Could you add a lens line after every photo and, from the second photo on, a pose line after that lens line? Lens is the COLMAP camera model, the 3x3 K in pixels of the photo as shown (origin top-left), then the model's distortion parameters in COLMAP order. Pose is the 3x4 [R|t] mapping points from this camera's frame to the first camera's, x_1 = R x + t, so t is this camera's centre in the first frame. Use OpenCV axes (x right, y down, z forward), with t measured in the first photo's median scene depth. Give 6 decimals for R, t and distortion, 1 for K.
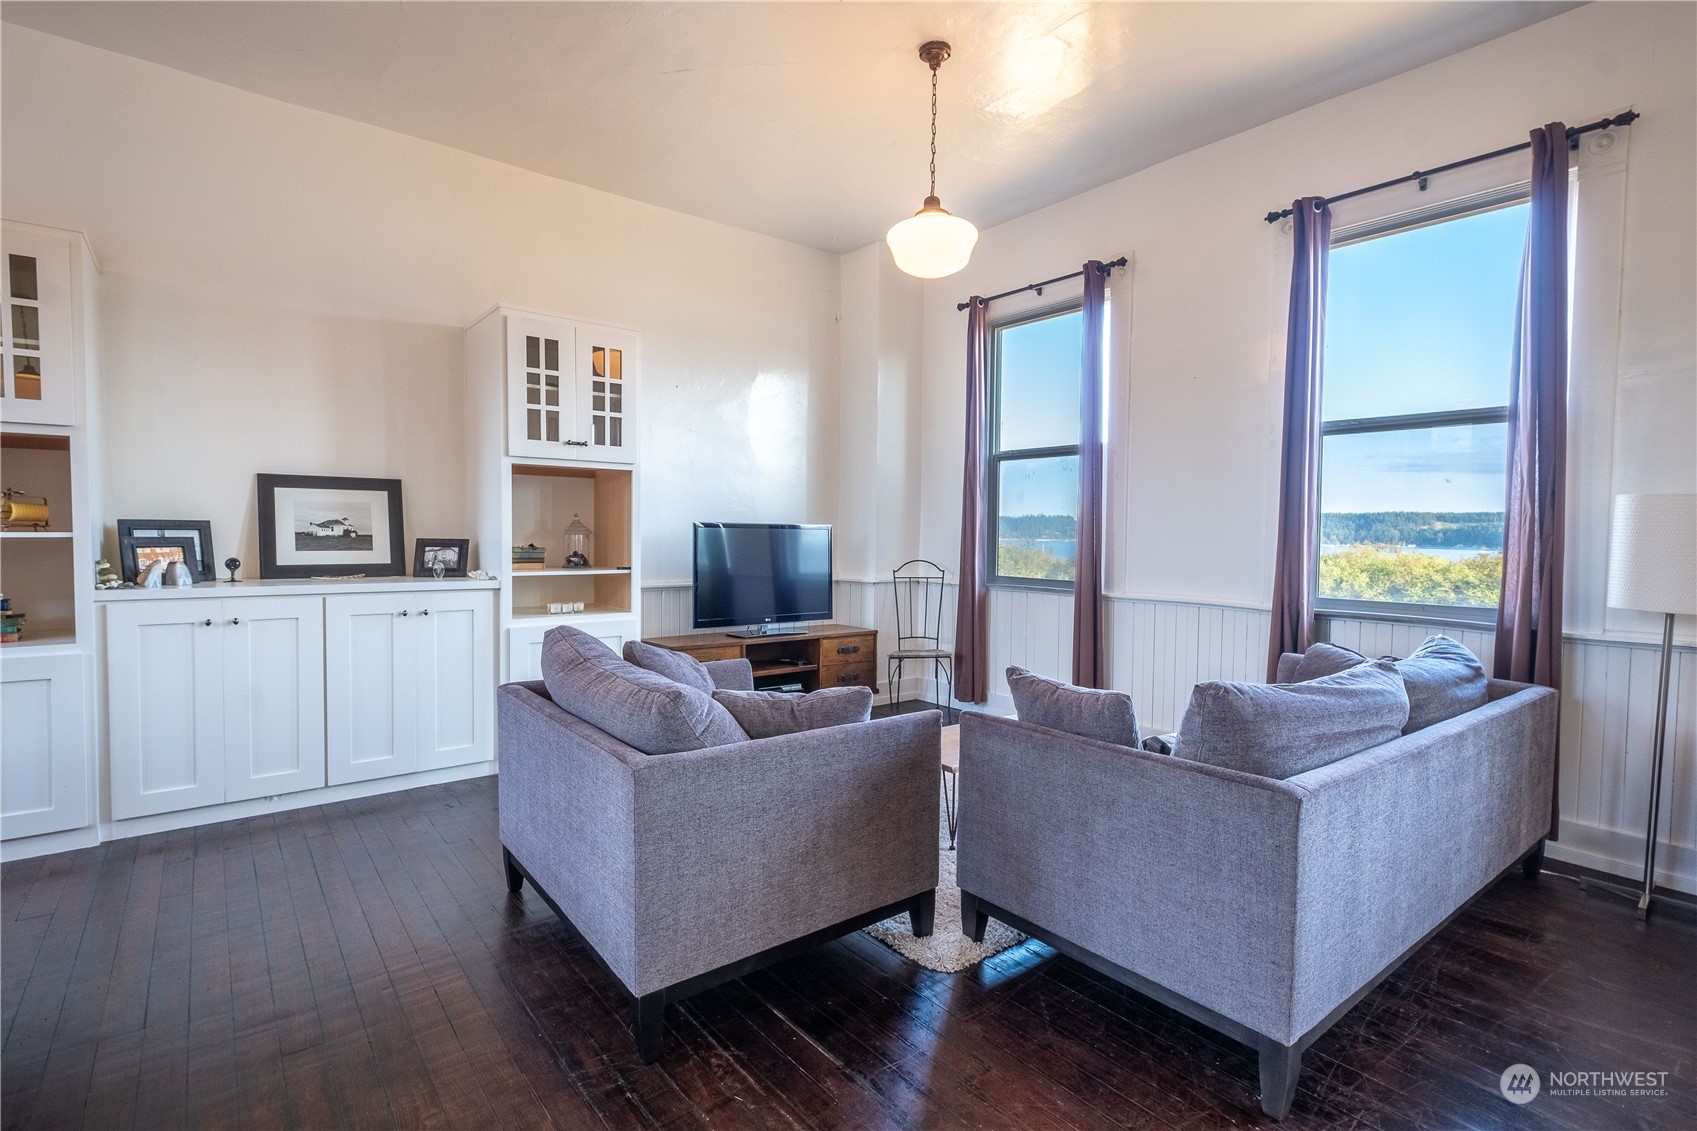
lens RADIAL K [[851.9, 0, 855.6], [0, 851.9, 562.8], [0, 0, 1]] dist [0.008418, 0.000206]
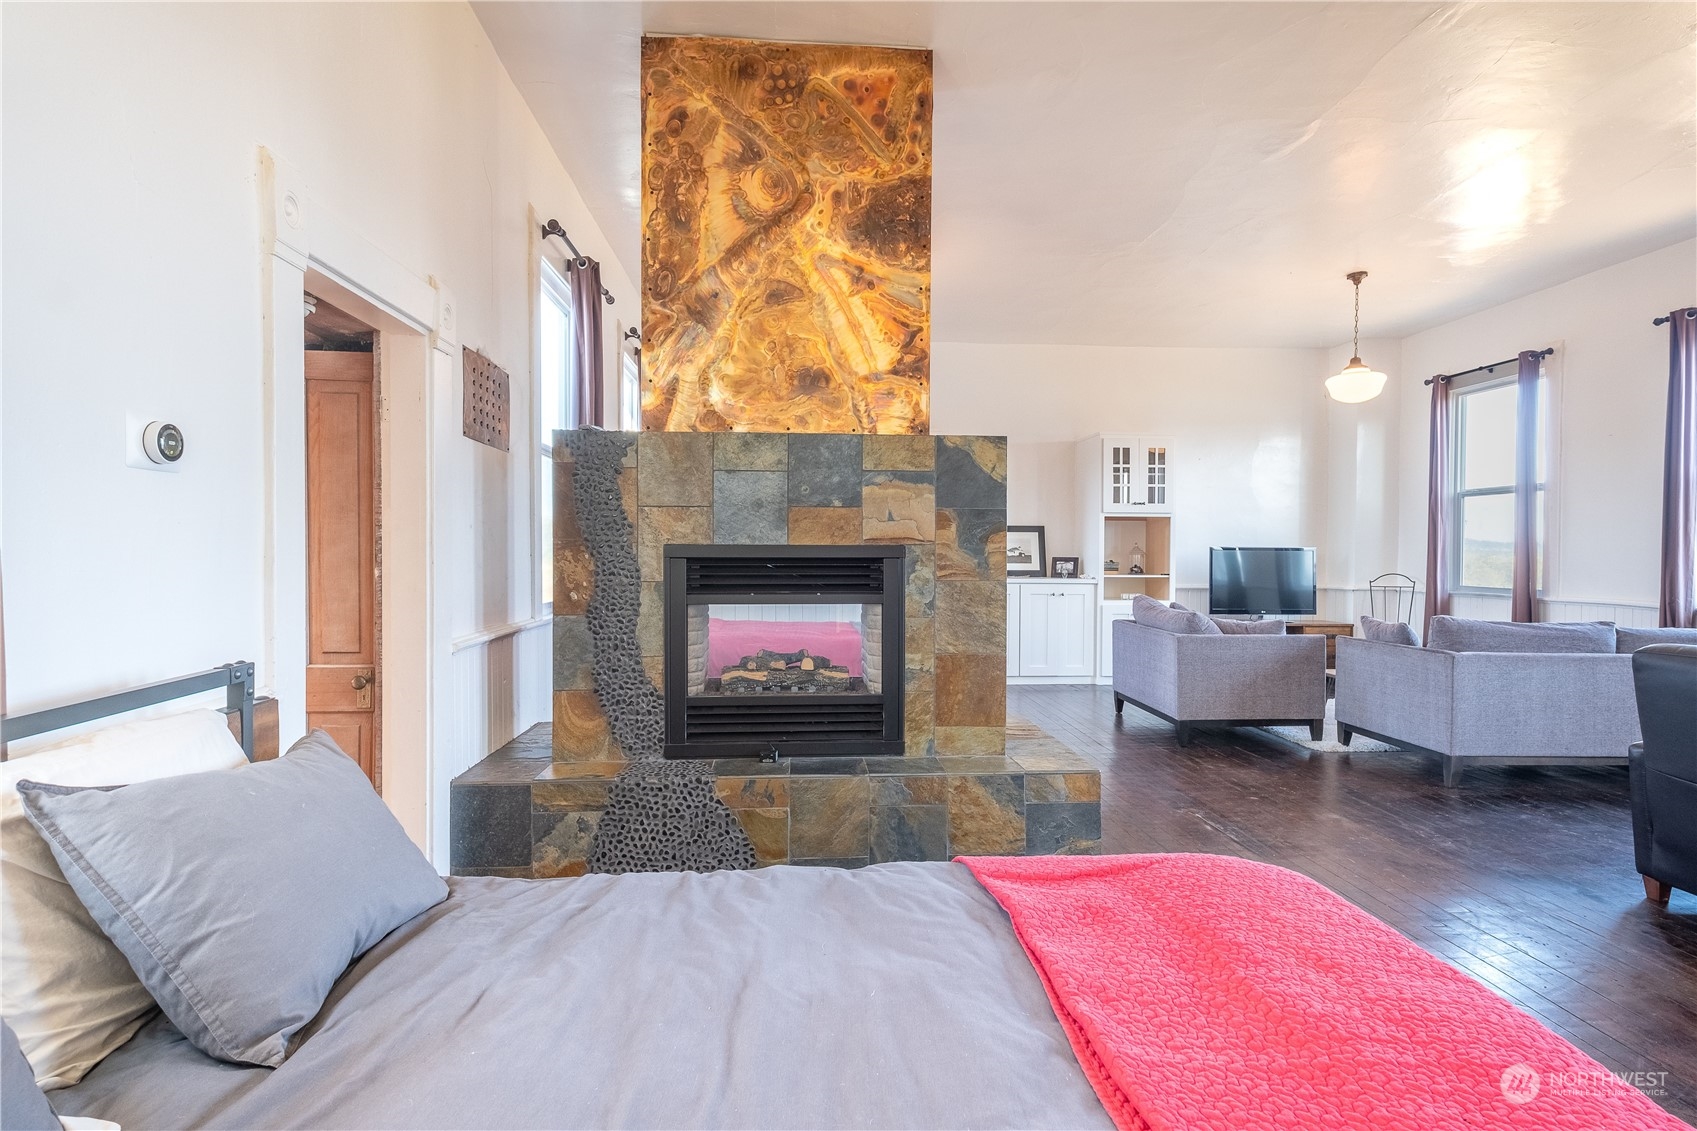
lens RADIAL K [[851.9, 0, 855.6], [0, 851.9, 562.8], [0, 0, 1]] dist [0.008418, 0.000206]
pose [[0.827278, 0.000866, -0.561792, 0.186704], [-0.017164, 0.999571, -0.023735, 0.036903], [0.561531, 0.029279, 0.826938, -0.814487]]
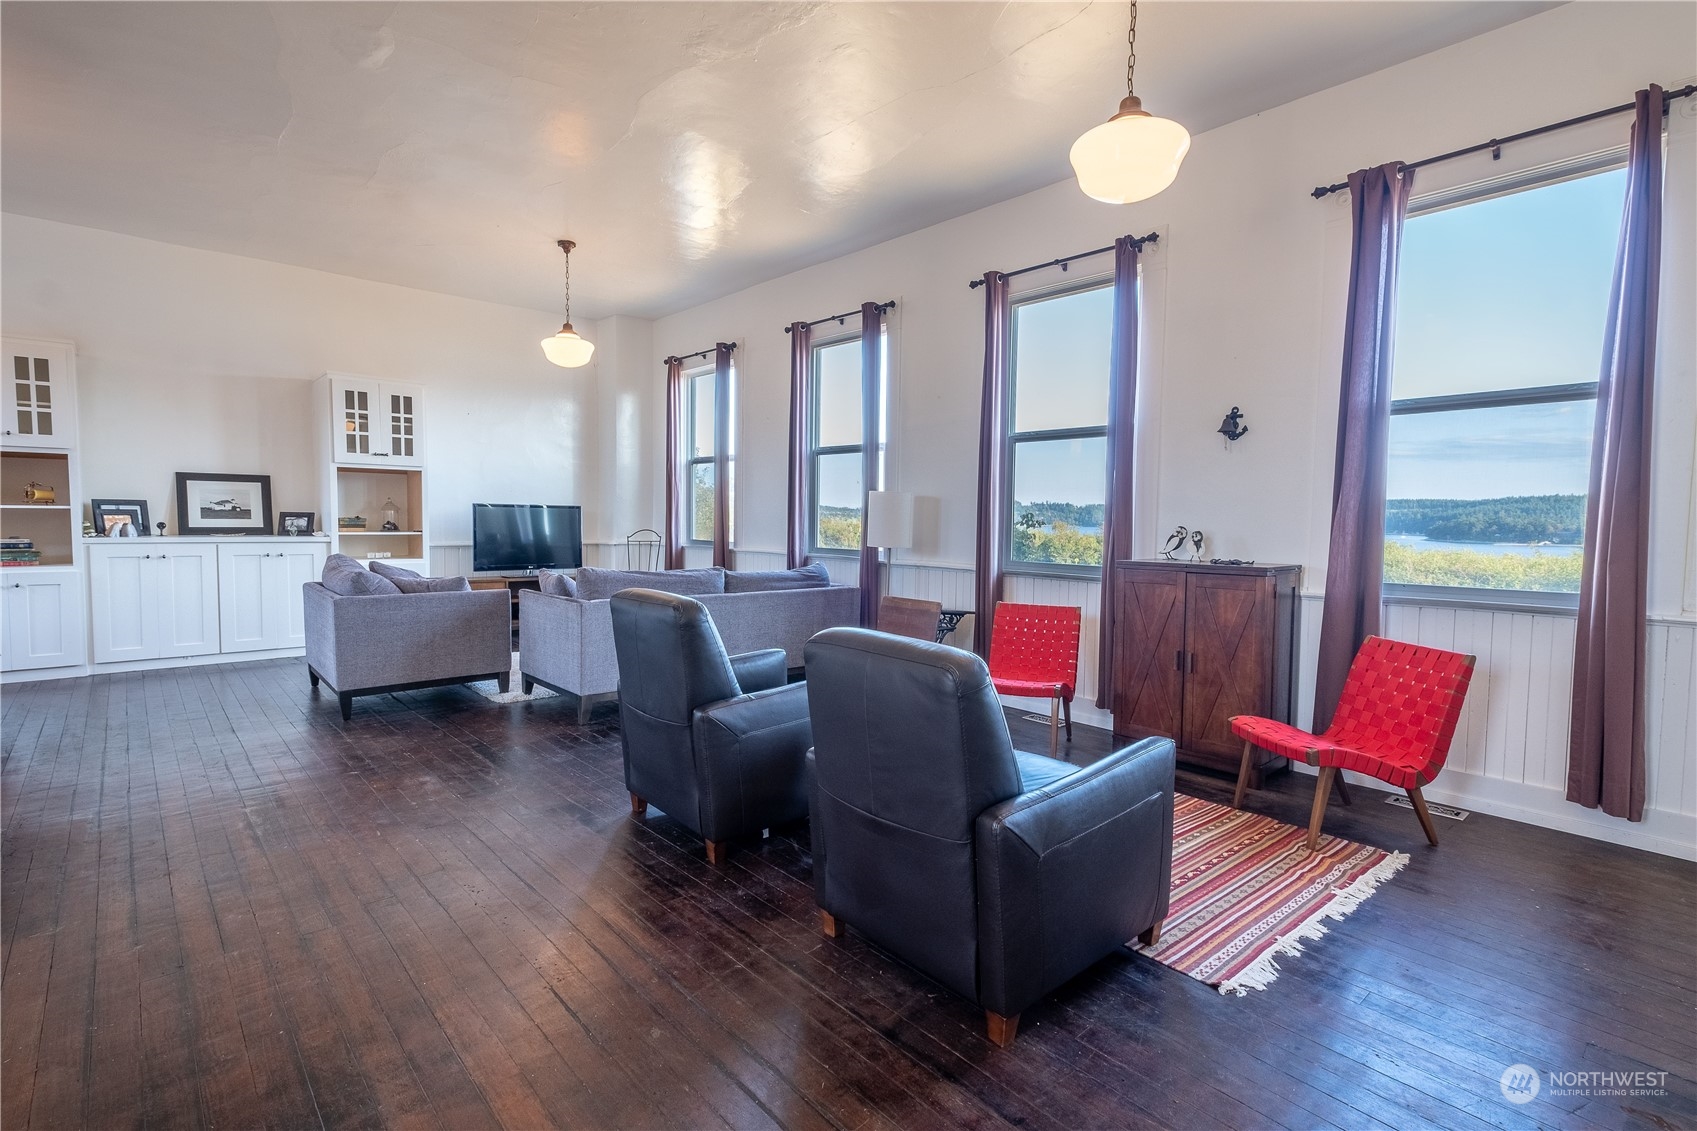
lens RADIAL K [[802.3, 0, 848.5], [0, 802.3, 565.5], [0, 0, 1]] dist [0.000190, -0.000203]
pose [[0.996888, -0.000917, 0.078823, 0.456658], [-0.001009, 0.999702, 0.024392, 0.036032], [-0.078822, -0.024395, 0.996590, -0.628241]]
